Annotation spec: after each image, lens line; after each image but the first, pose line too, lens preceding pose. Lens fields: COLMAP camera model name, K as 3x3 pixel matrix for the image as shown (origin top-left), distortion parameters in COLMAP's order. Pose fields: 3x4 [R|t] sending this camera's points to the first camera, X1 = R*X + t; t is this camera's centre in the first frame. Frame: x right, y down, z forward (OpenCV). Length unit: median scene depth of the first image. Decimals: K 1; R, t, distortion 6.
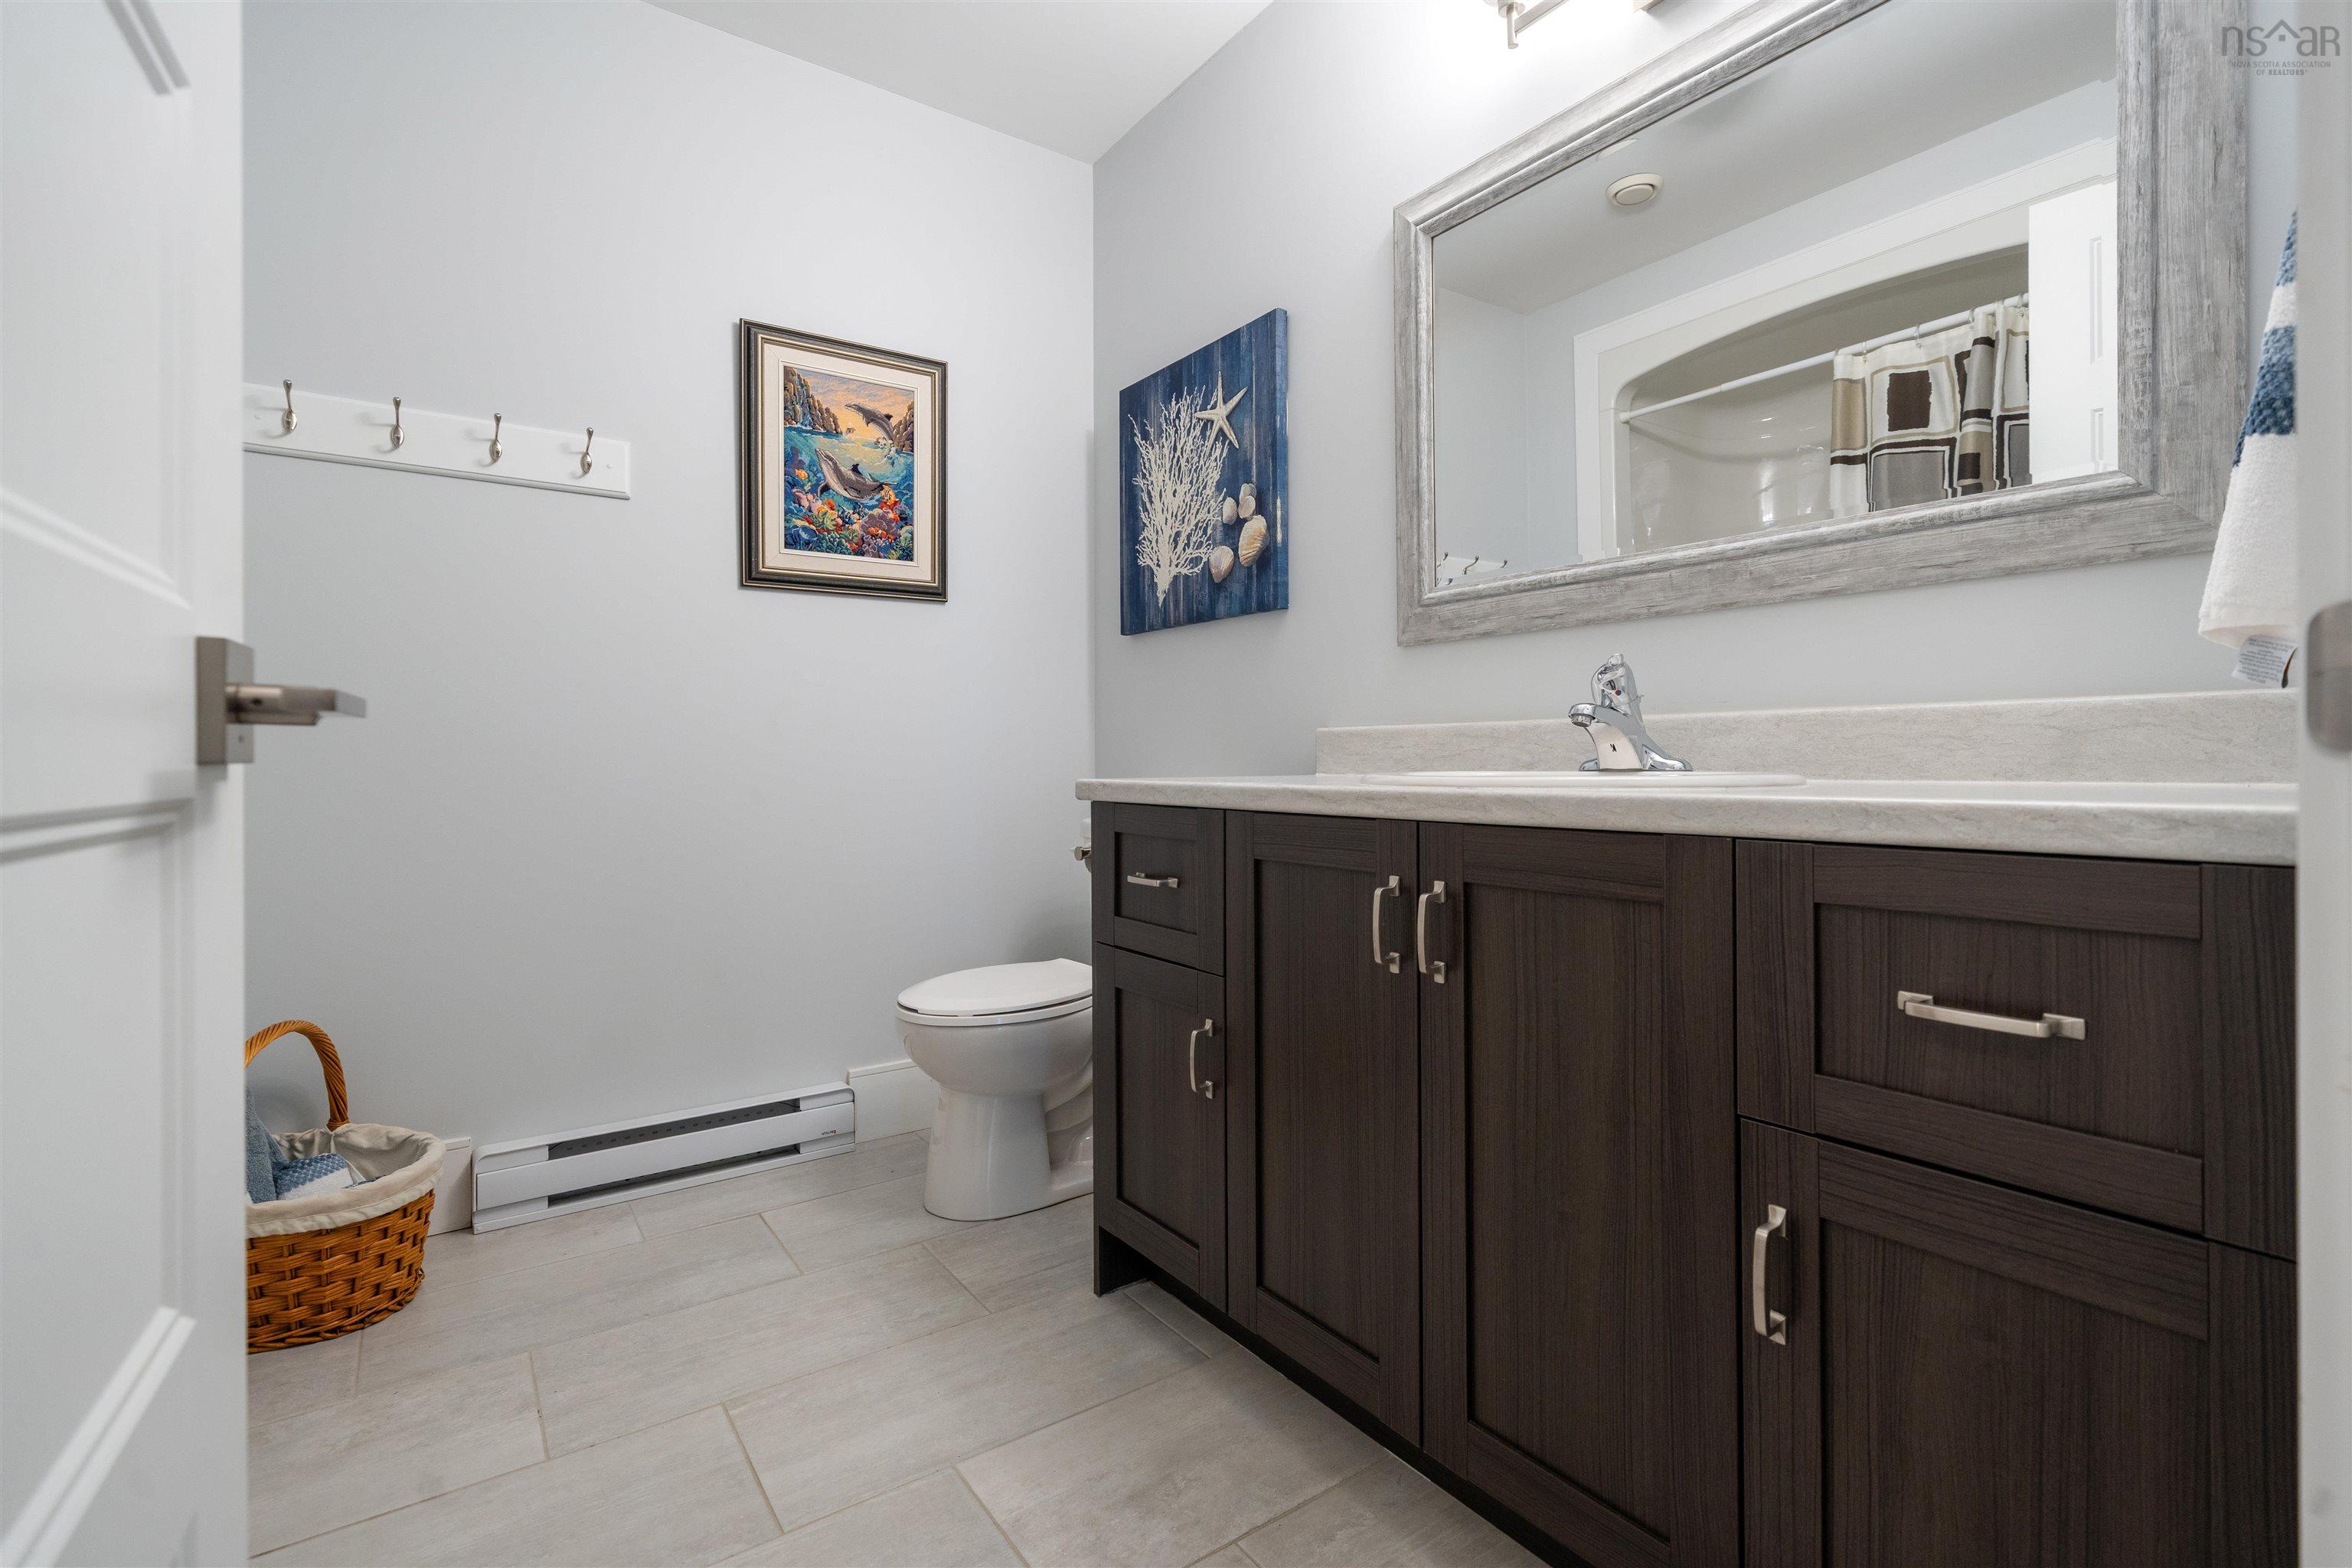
lens RADIAL K [[1052.7, 0, 1167.6], [0, 1052.7, 763.1], [0, 0, 1]] dist [0.001761, 0.000393]
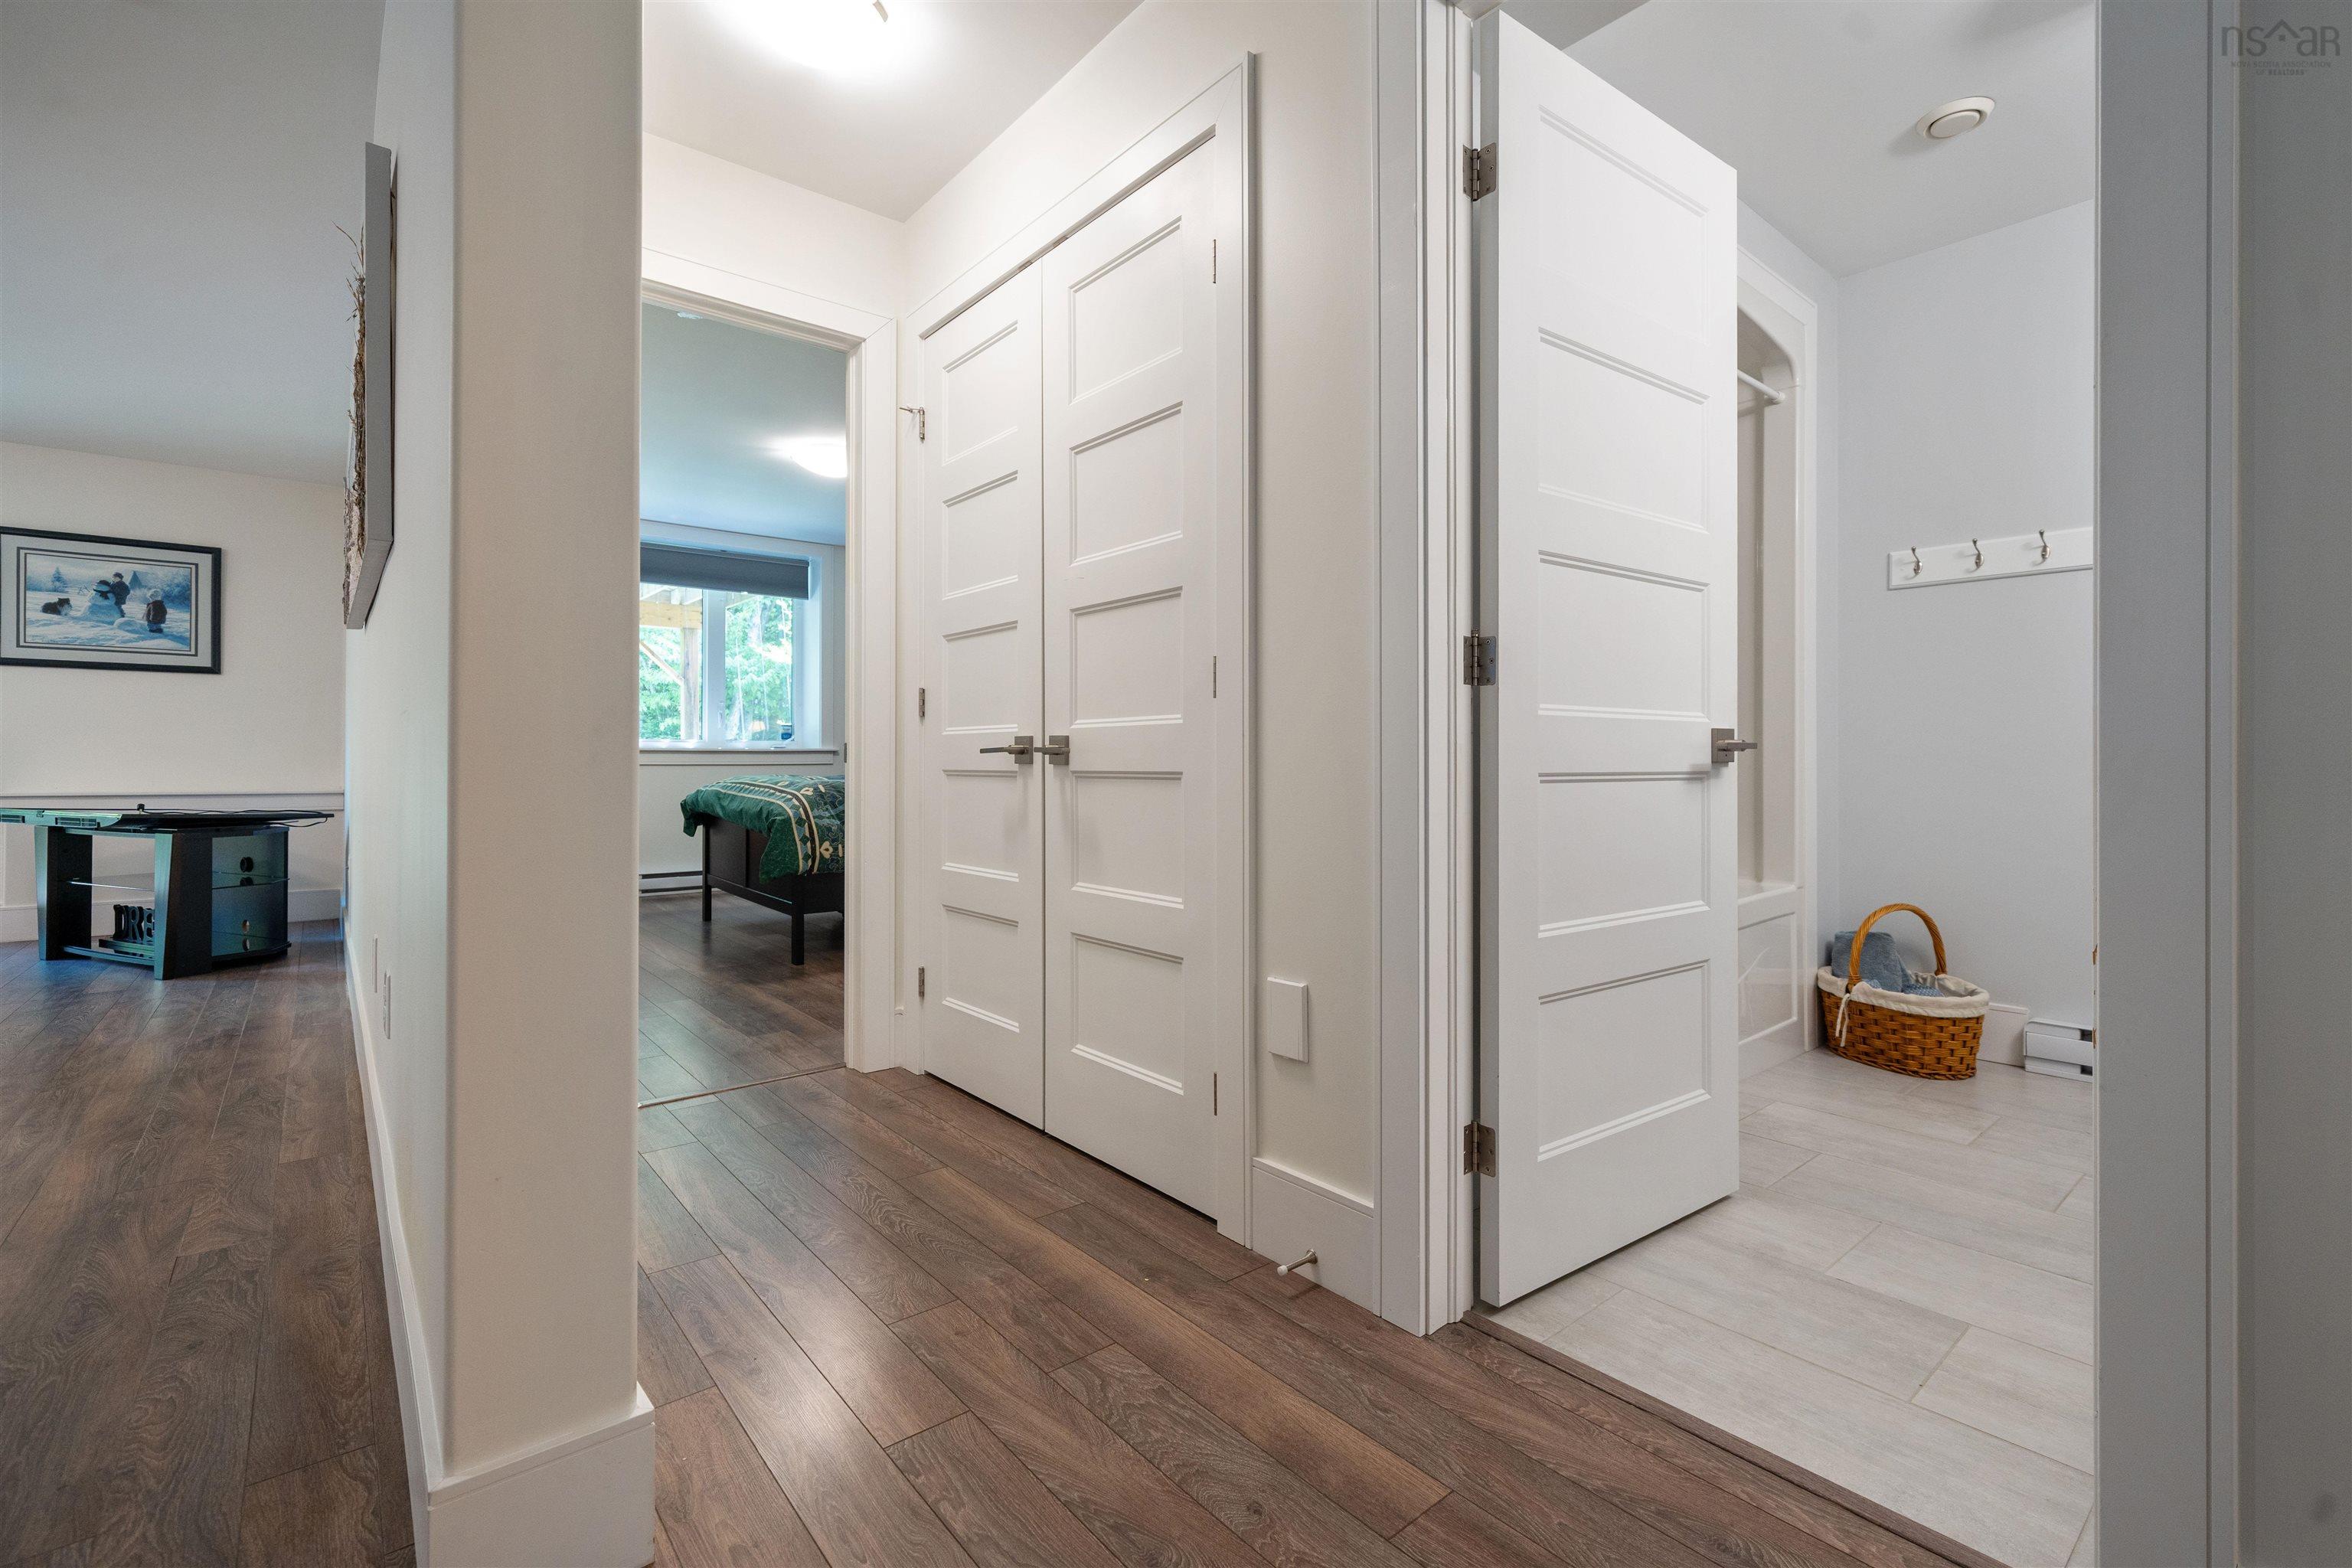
lens RADIAL K [[1052.7, 0, 1167.6], [0, 1052.7, 763.1], [0, 0, 1]] dist [0.001761, 0.000393]
pose [[0.078740, 0.005822, -0.996878, 0.931278], [-0.001691, 0.999982, 0.005707, -0.006835], [0.996894, 0.001237, 0.078748, -0.437813]]
